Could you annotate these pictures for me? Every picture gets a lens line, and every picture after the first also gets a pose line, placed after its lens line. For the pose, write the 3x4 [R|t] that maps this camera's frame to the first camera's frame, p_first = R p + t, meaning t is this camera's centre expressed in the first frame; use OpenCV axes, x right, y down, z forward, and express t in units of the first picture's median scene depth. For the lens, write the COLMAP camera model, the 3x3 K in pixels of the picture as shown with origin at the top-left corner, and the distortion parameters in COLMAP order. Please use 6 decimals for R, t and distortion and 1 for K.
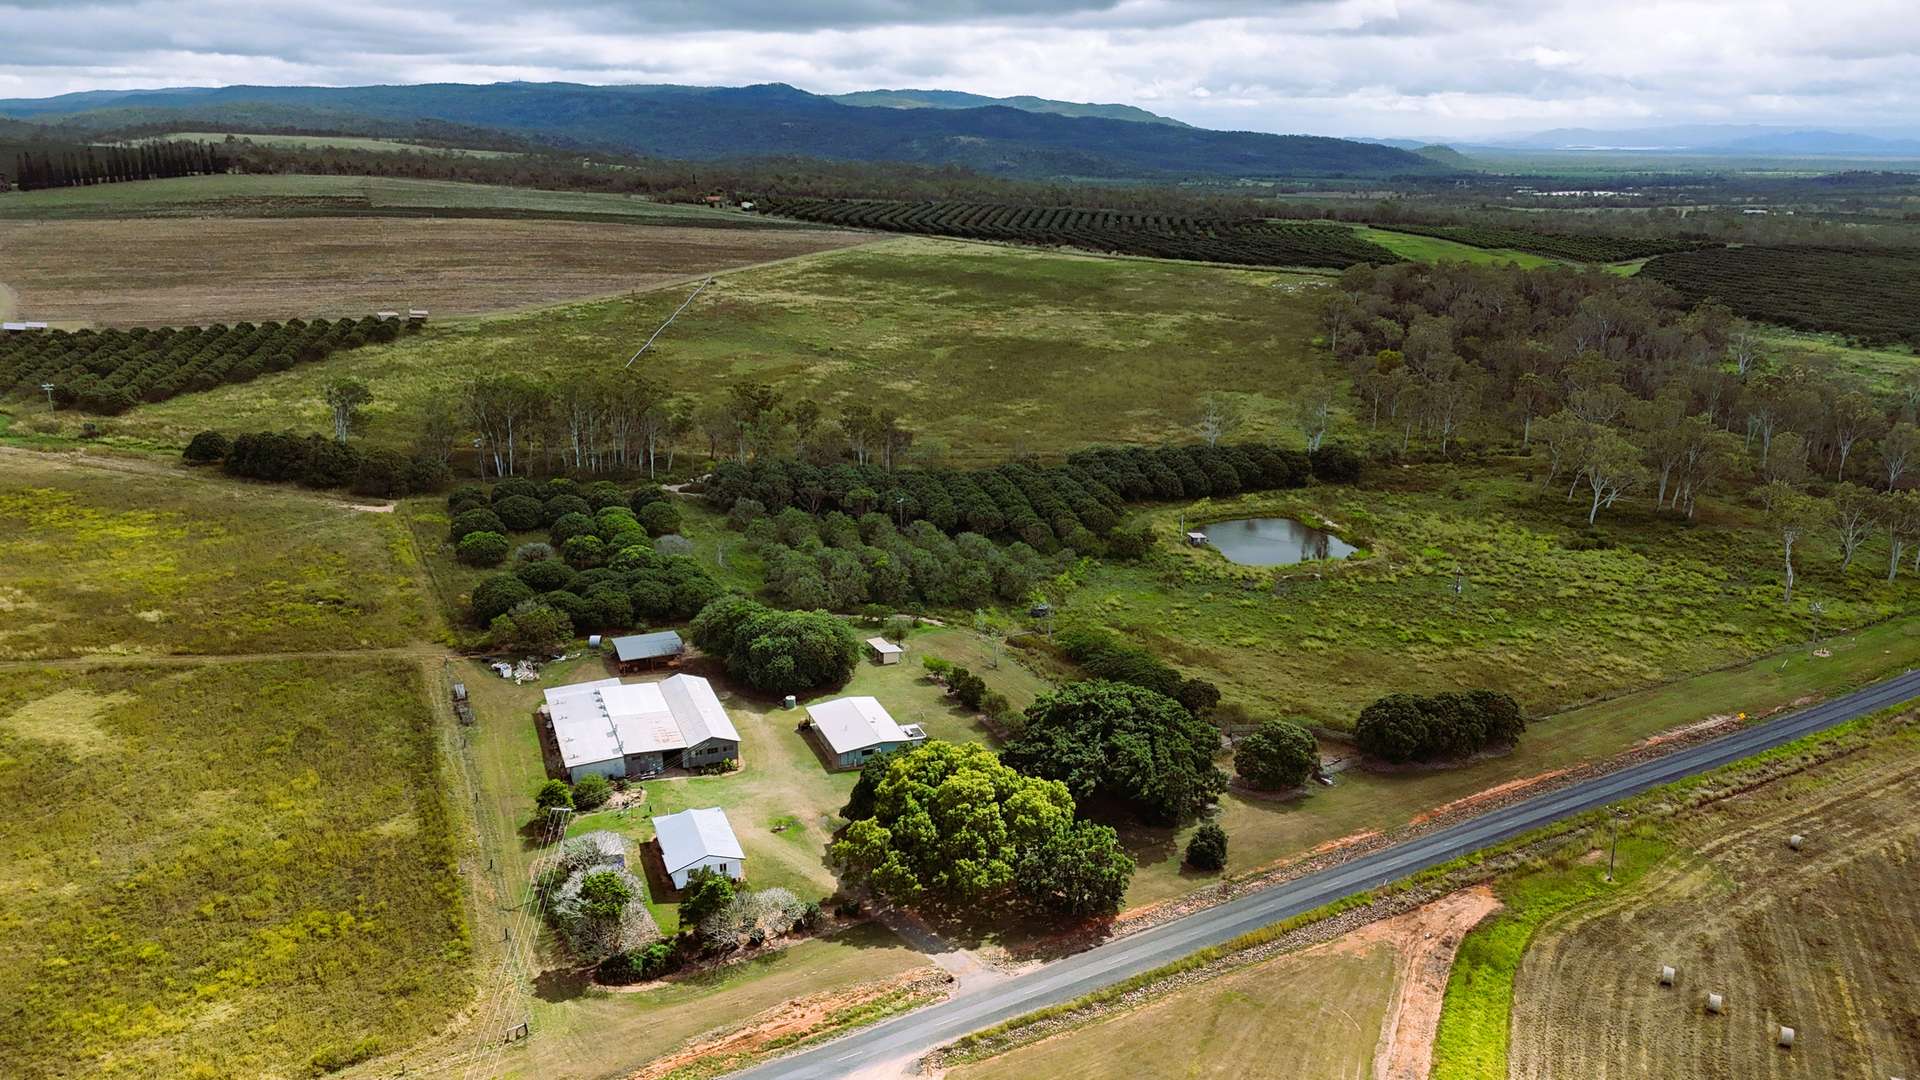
lens RADIAL K [[1412.0, 0, 968.2], [0, 1412.0, 532.8], [0, 0, 1]] dist [0.080849, -0.086954]
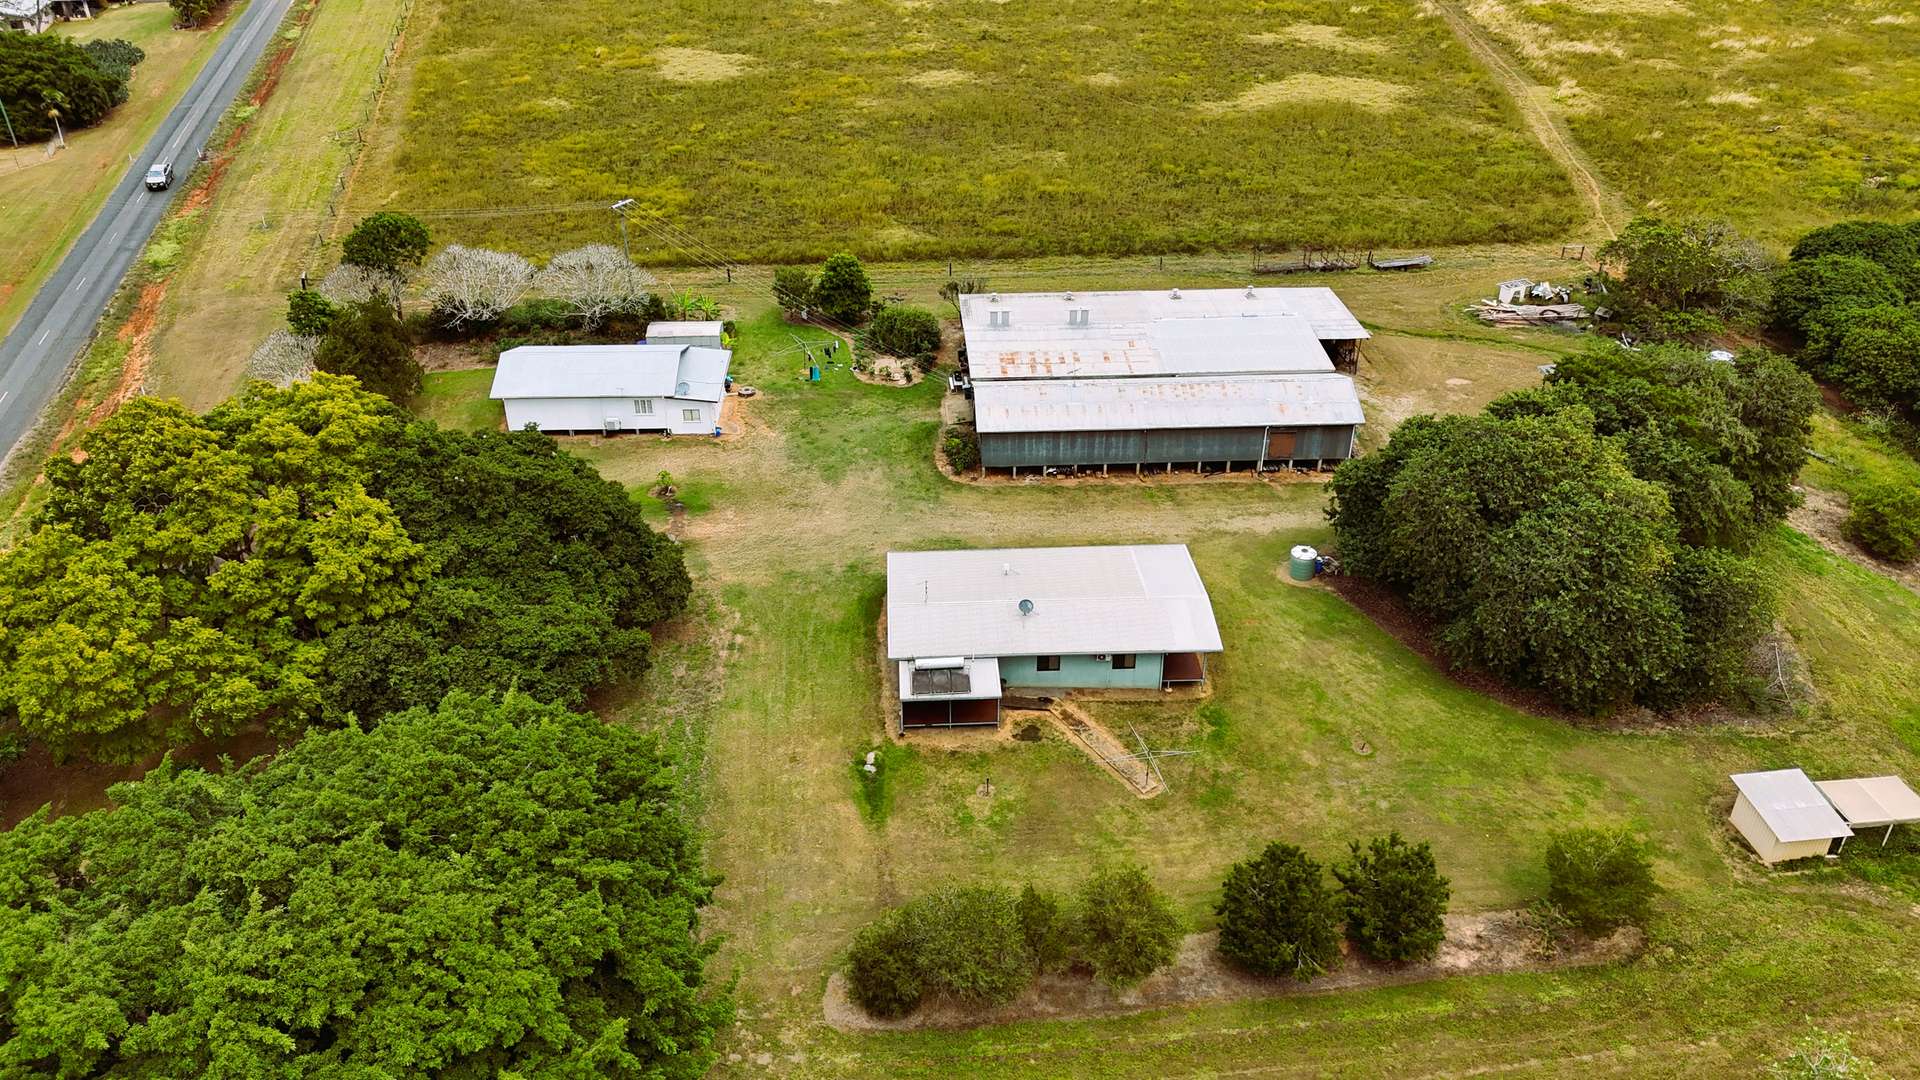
lens RADIAL K [[1408.2, 0, 962.2], [0, 1408.2, 537.1], [0, 0, 1]] dist [0.084842, -0.087489]
pose [[-0.324088, 0.482071, -0.813986, 0.080796], [-0.259793, 0.781995, 0.566561, -0.029592], [0.909656, 0.395084, -0.128196, 0.373405]]
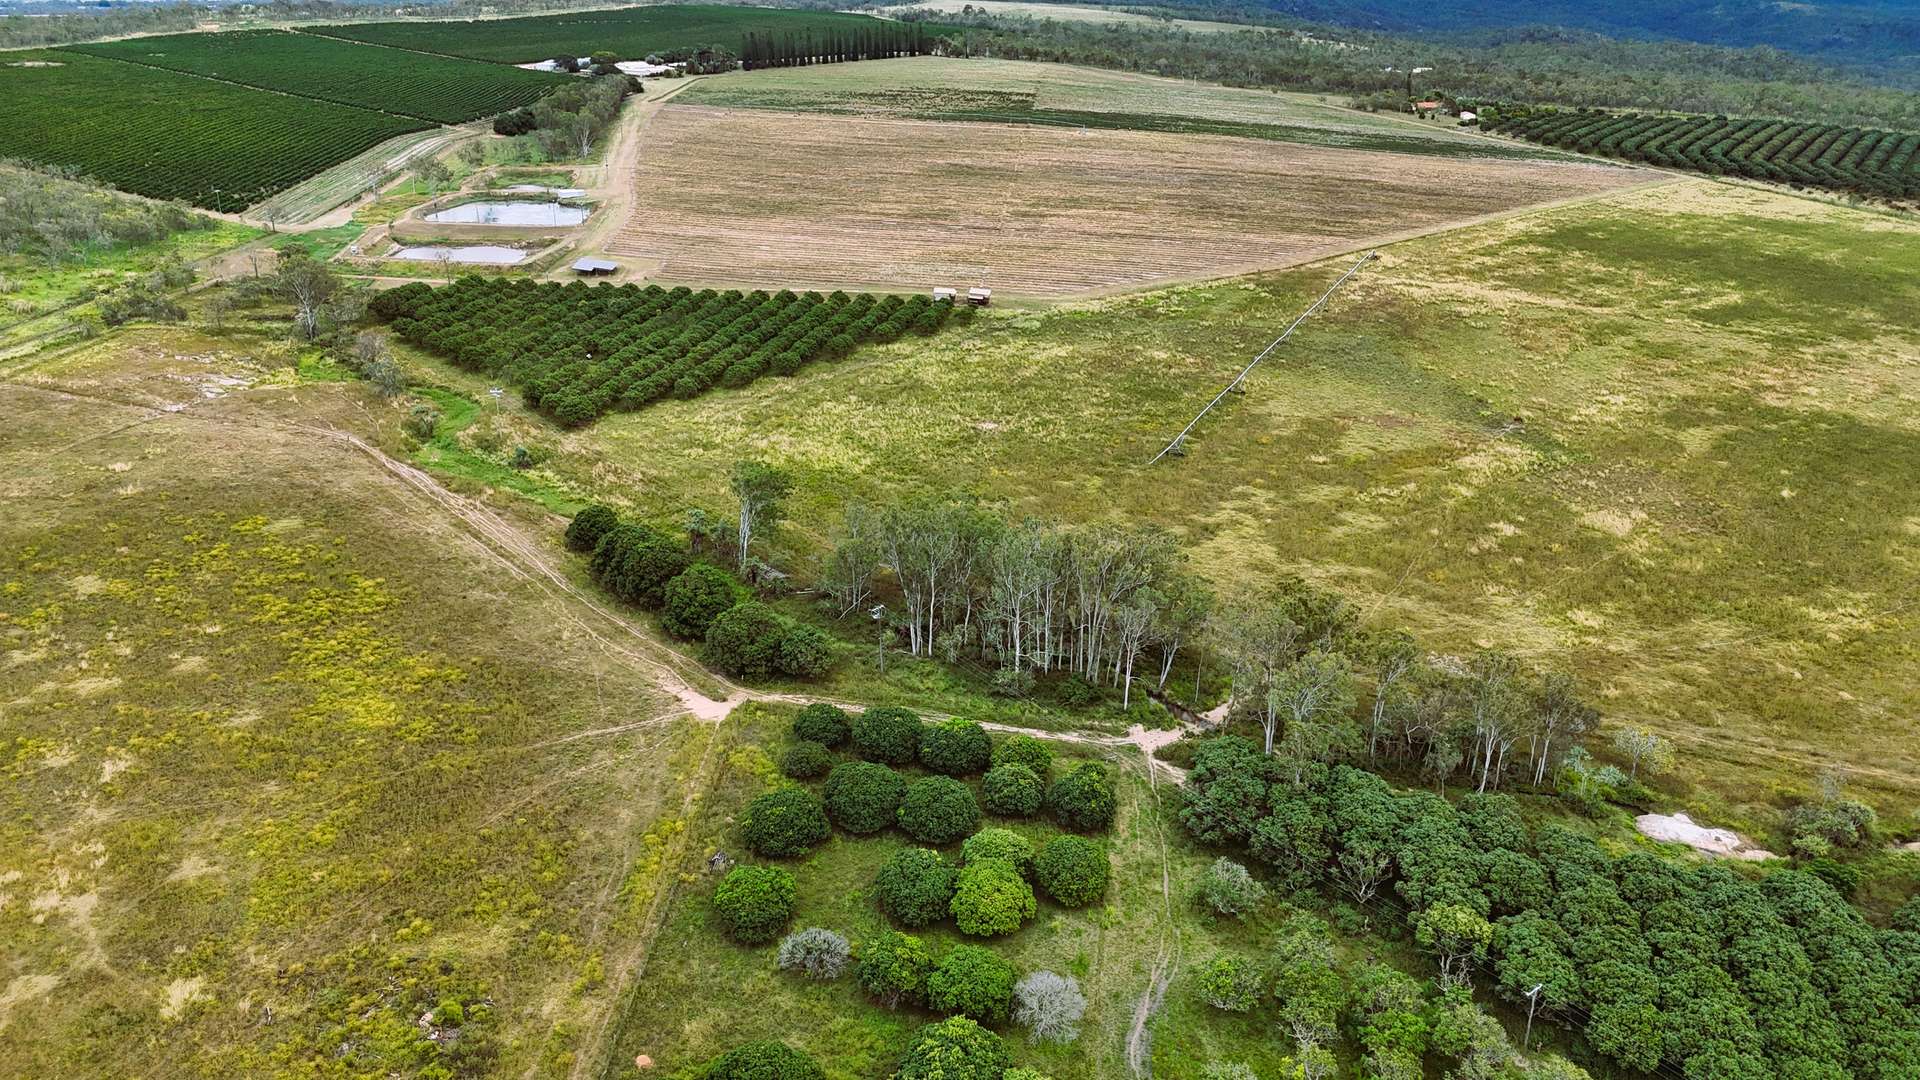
lens RADIAL K [[1404.5, 0, 965.4], [0, 1404.5, 540.0], [0, 0, 1]] dist [0.080615, -0.077326]
pose [[0.880805, 0.186102, -0.435371, -0.020157], [-0.143115, 0.981150, 0.129859, -0.115372], [0.451331, -0.052072, 0.890836, 0.274491]]
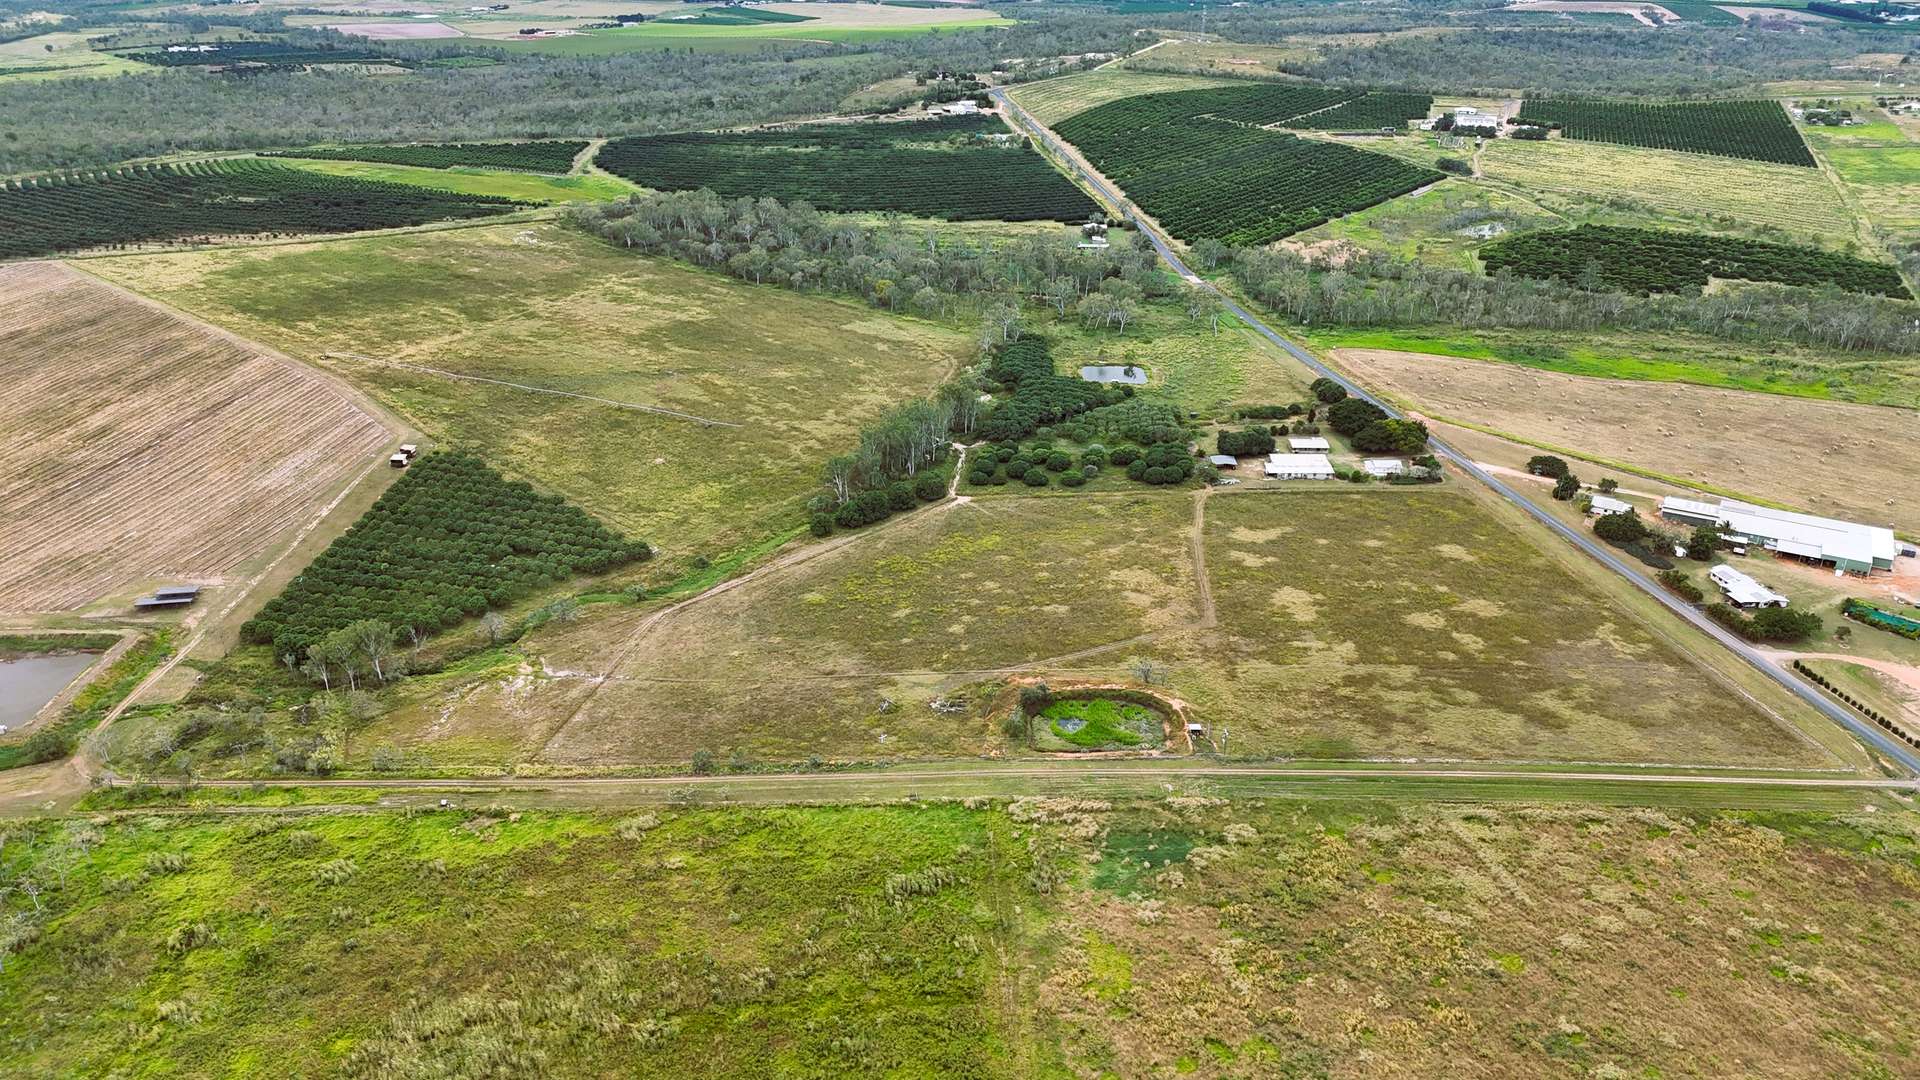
lens RADIAL K [[1408.2, 0, 962.2], [0, 1408.2, 537.1], [0, 0, 1]] dist [0.084842, -0.087489]
pose [[0.382121, -0.394524, 0.835664, -1.166279], [0.252464, 0.914456, 0.316279, -0.328505], [-0.888958, 0.090119, 0.449036, 0.097450]]
